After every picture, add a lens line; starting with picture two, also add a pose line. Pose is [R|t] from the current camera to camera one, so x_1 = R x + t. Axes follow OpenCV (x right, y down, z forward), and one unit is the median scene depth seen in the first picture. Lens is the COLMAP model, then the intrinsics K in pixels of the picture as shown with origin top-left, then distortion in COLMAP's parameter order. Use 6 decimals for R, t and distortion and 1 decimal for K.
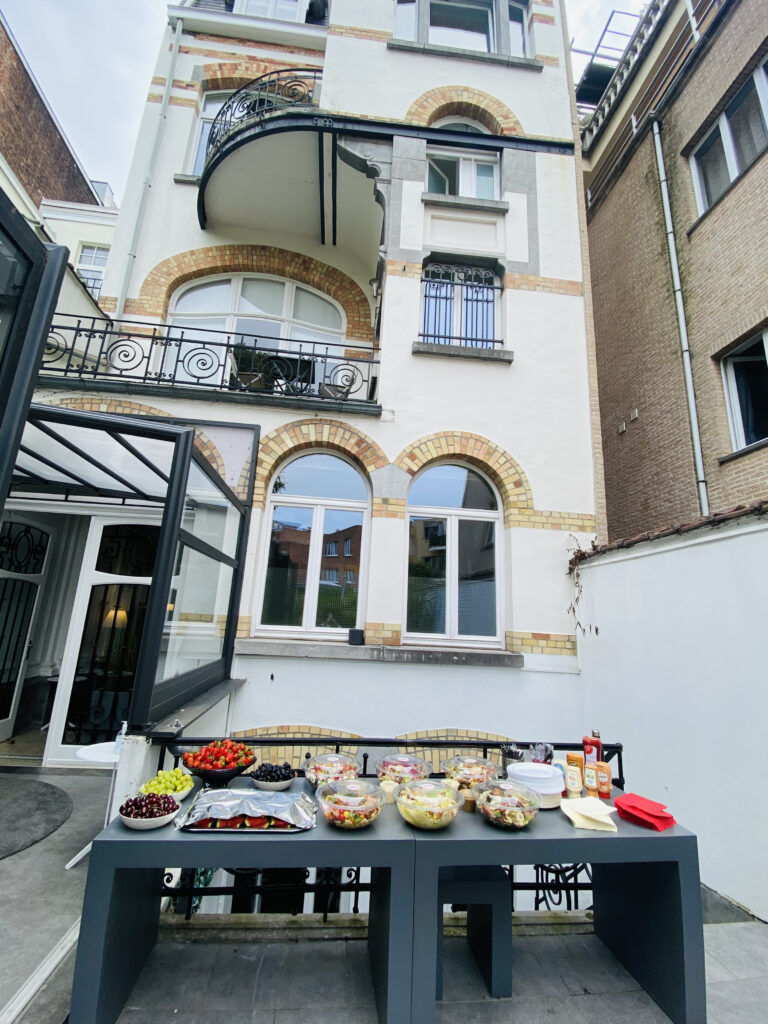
lens RADIAL K [[475.8, 0, 382.4], [0, 475.8, 494.5], [0, 0, 1]] dist [0.004136, -0.002403]
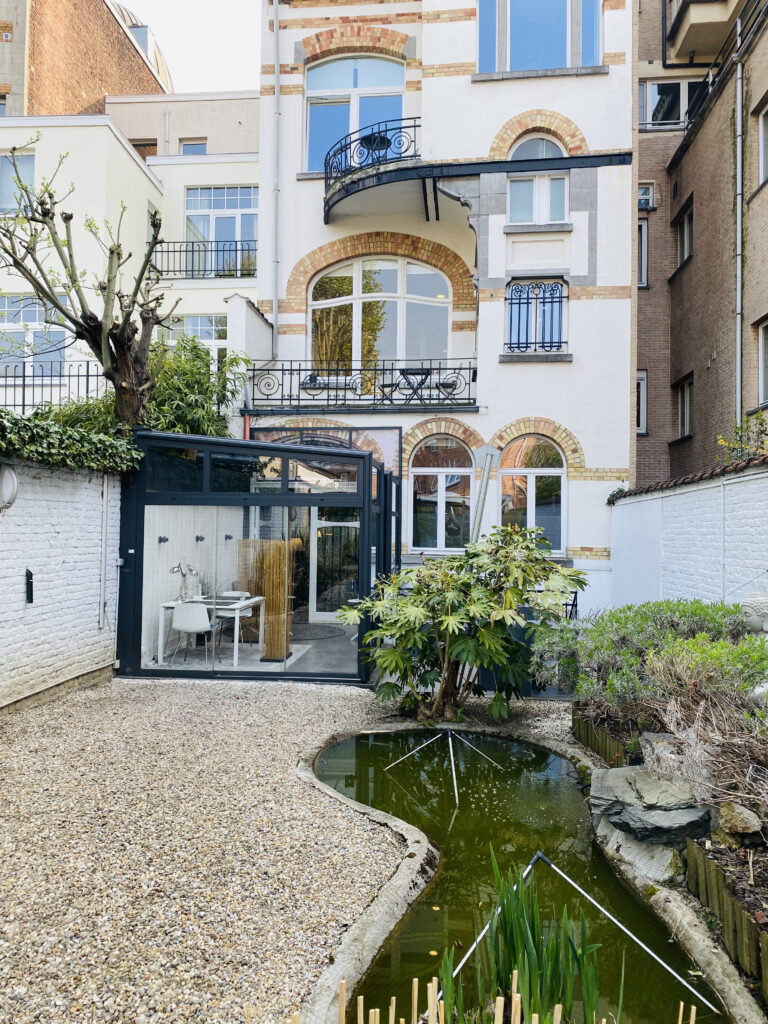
lens RADIAL K [[773.3, 0, 377.7], [0, 773.3, 512.5], [0, 0, 1]] dist [-0.016597, -0.022108]
pose [[0.977333, -0.036724, -0.208497, 0.166437], [0.085002, 0.970040, 0.227589, -0.401233], [0.193893, -0.240153, 0.951174, -1.339105]]
